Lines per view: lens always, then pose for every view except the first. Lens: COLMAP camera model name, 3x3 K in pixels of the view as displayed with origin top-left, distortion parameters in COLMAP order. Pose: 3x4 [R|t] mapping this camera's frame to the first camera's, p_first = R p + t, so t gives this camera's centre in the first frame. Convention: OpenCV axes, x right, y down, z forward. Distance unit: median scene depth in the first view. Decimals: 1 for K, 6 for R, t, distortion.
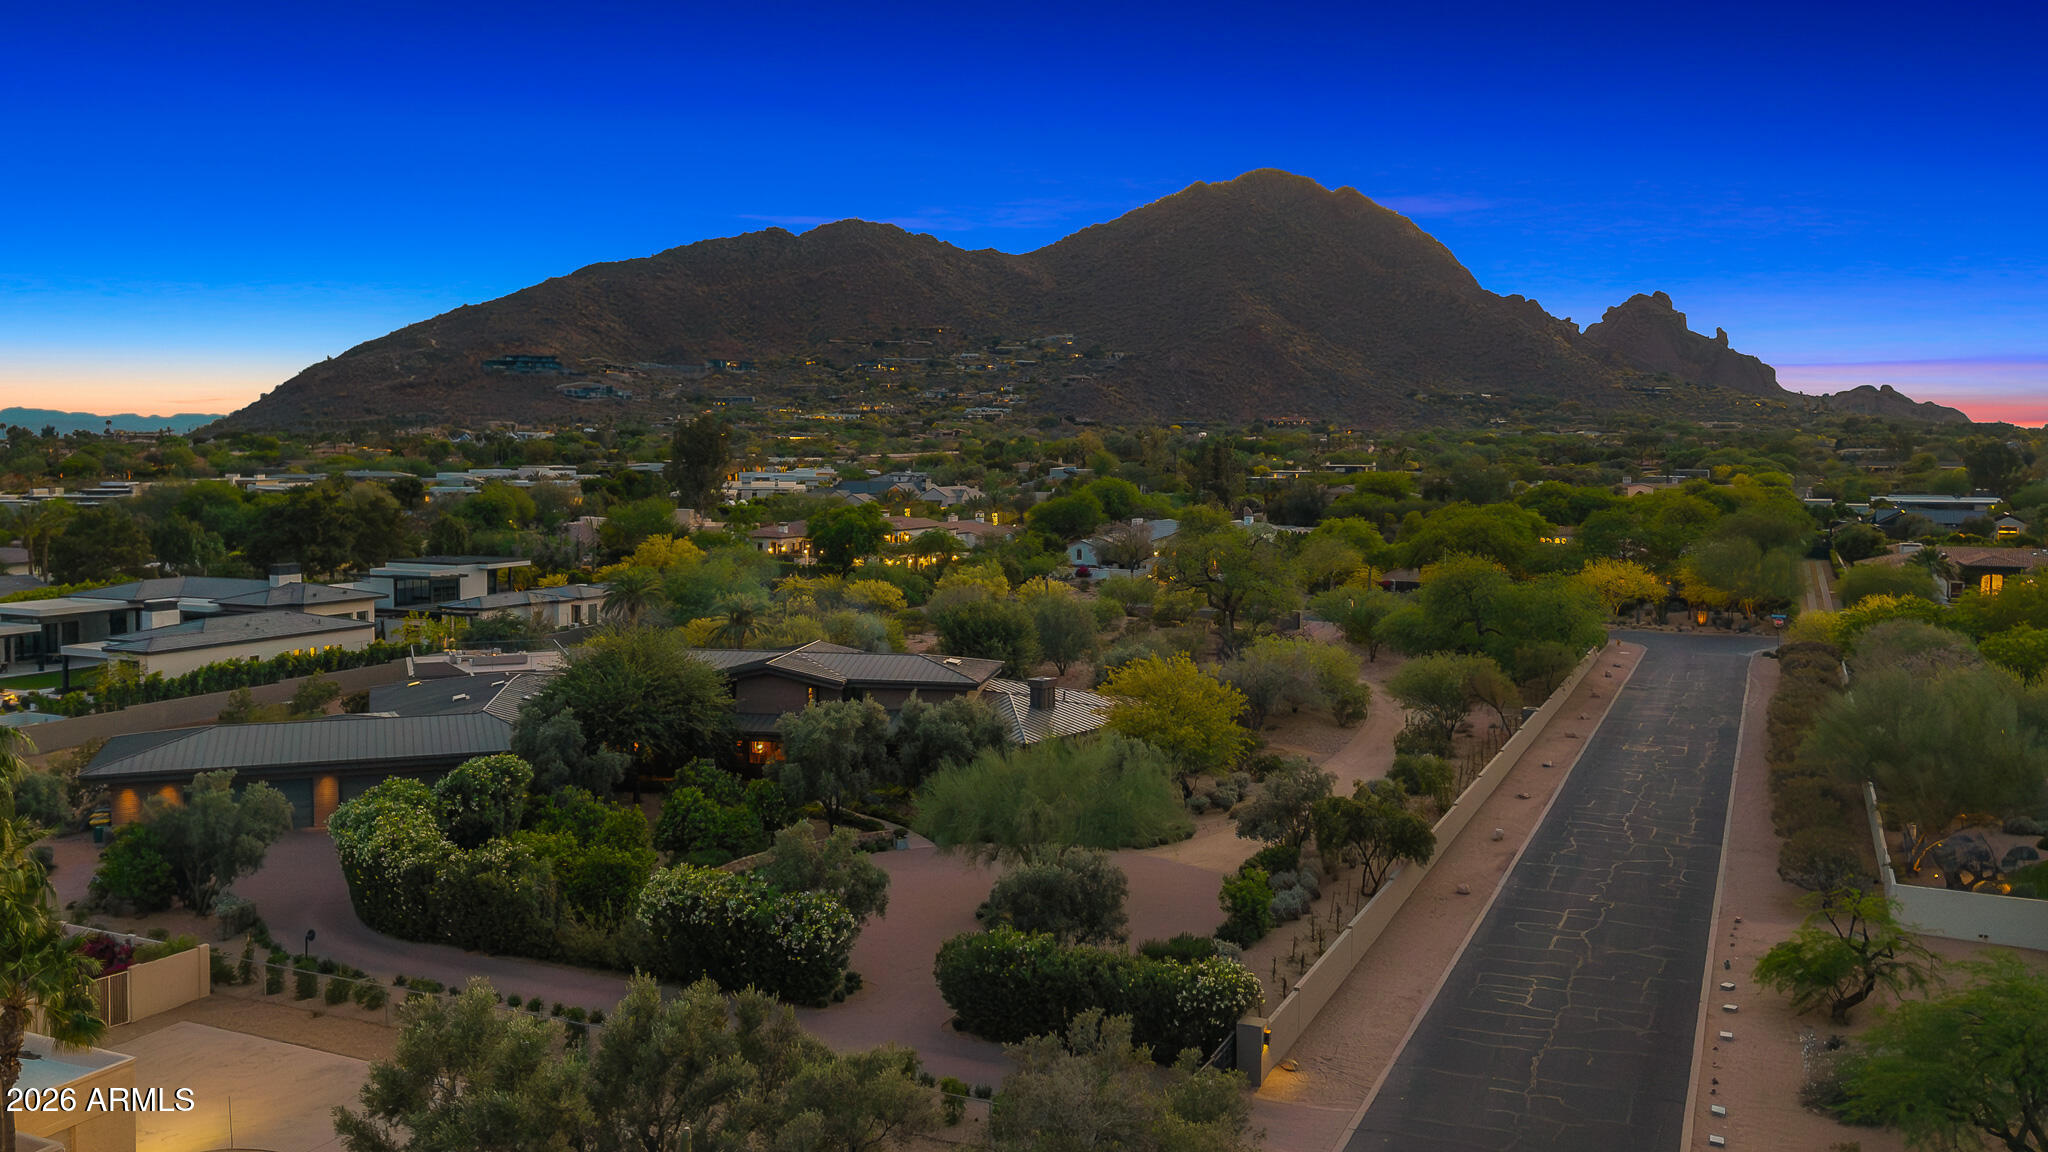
lens RADIAL K [[1480.0, 0, 1024.0], [0, 1480.0, 576.0], [0, 0, 1]] dist [0.037789, -0.000785]
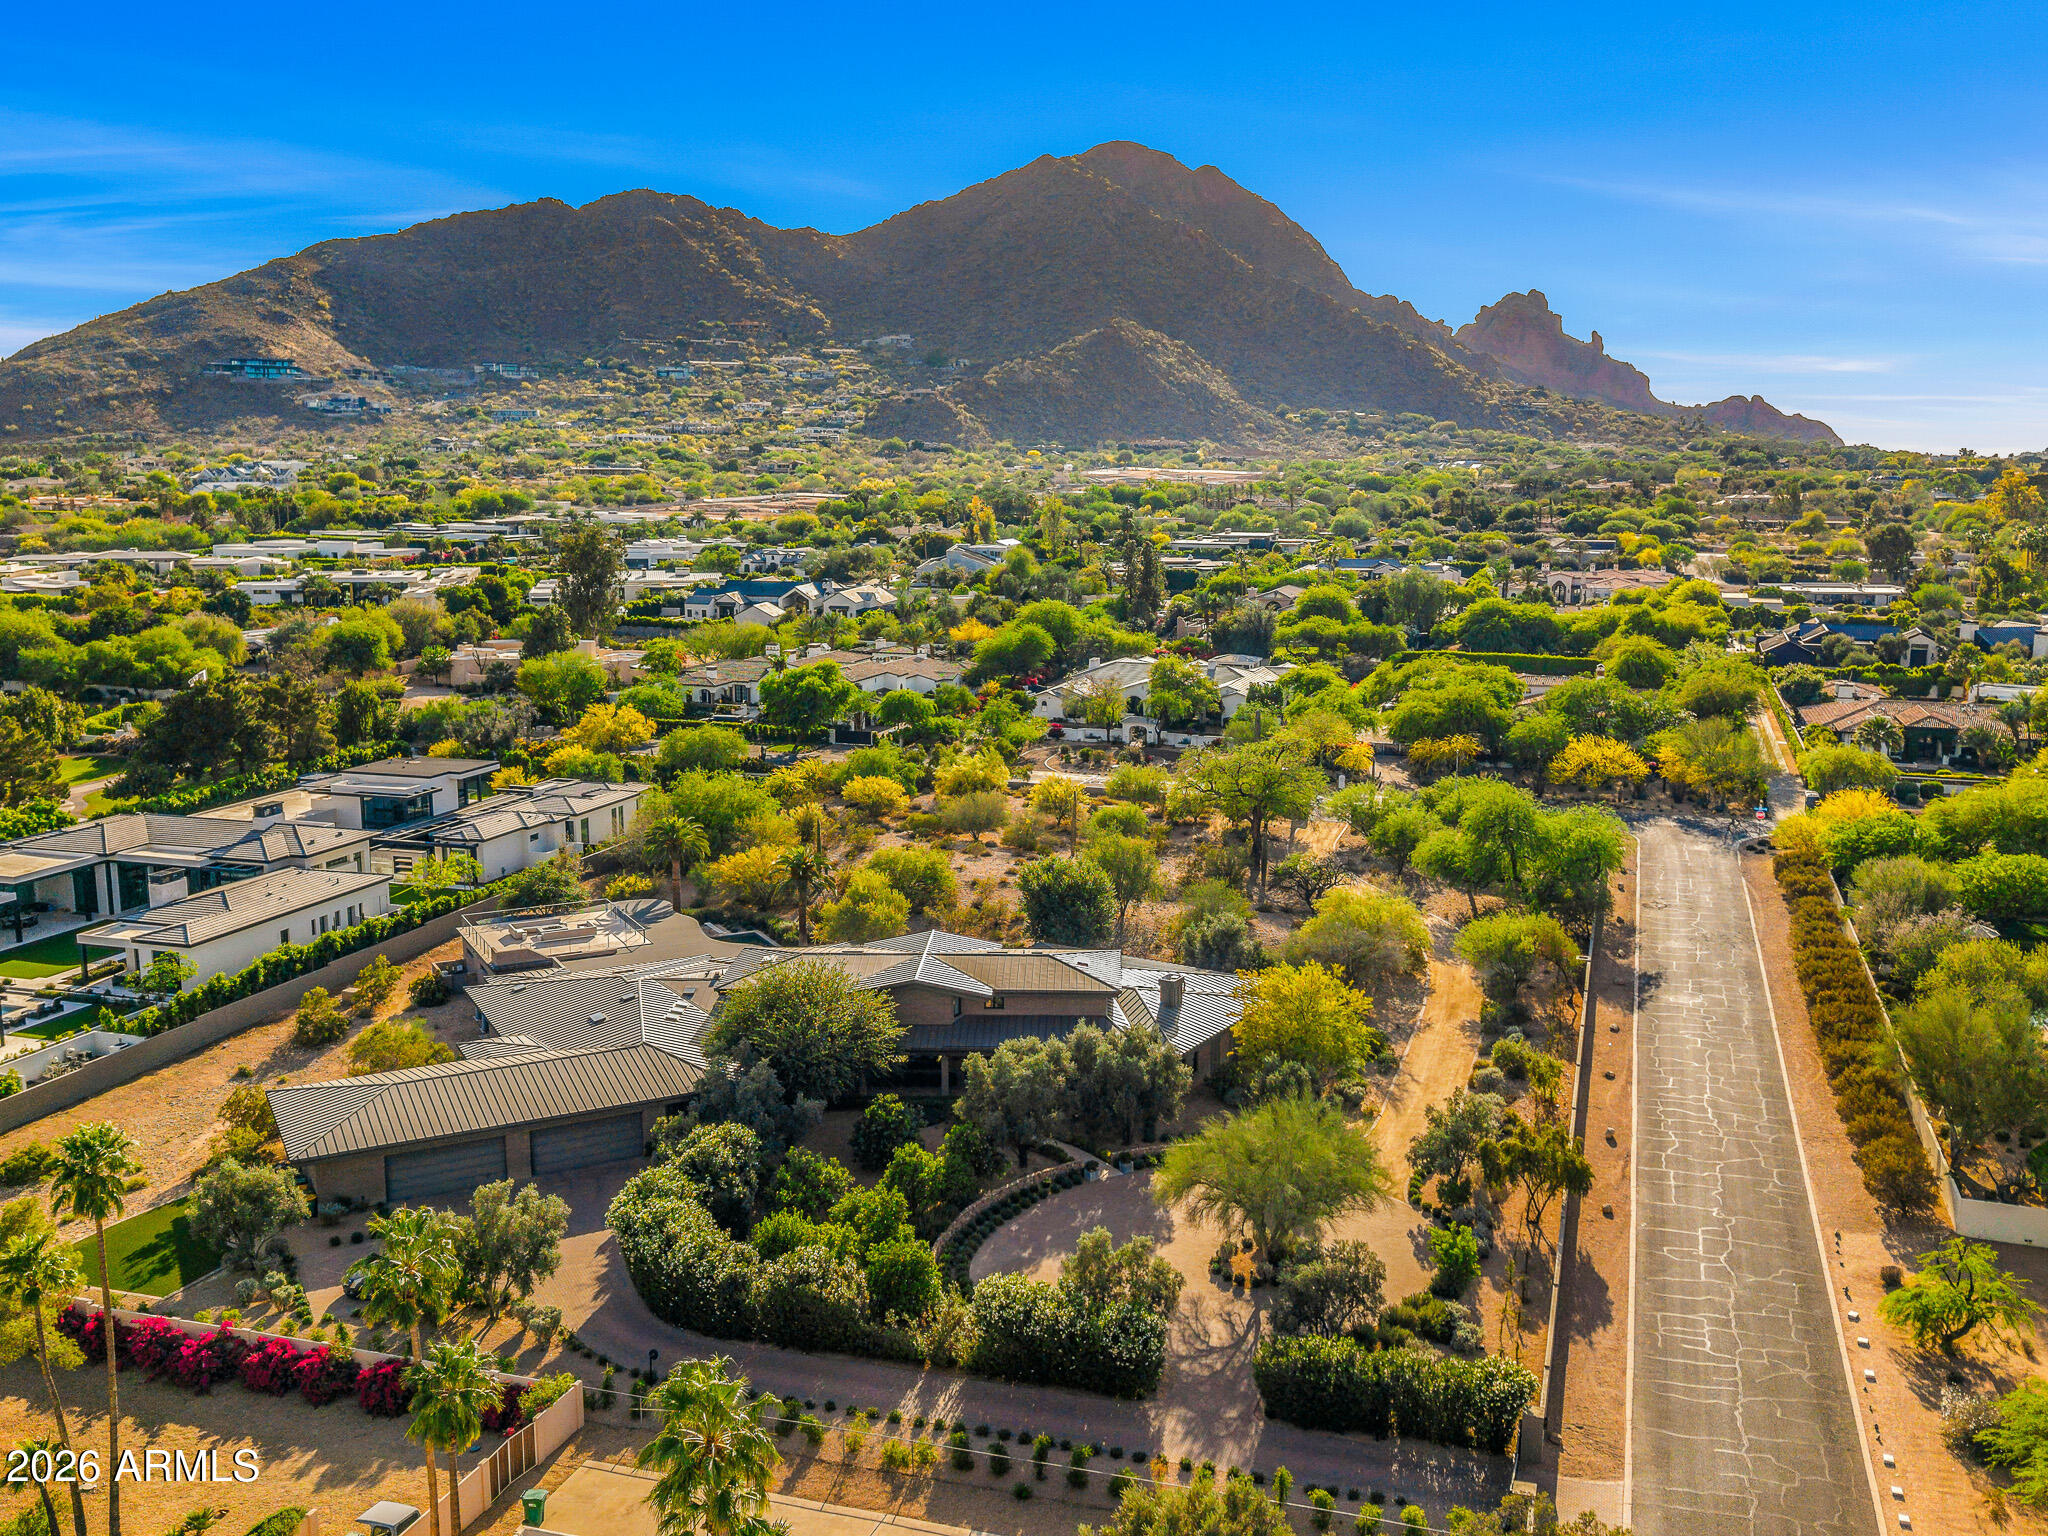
lens RADIAL K [[1692.7, 0, 1024.0], [0, 1692.7, 768.0], [0, 0, 1]] dist [0.116577, -0.188879]
pose [[0.988283, -0.022416, 0.150975, -0.179551], [0.001054, 0.990135, 0.140111, -0.164042], [-0.152627, -0.138310, 0.978558, -0.092752]]
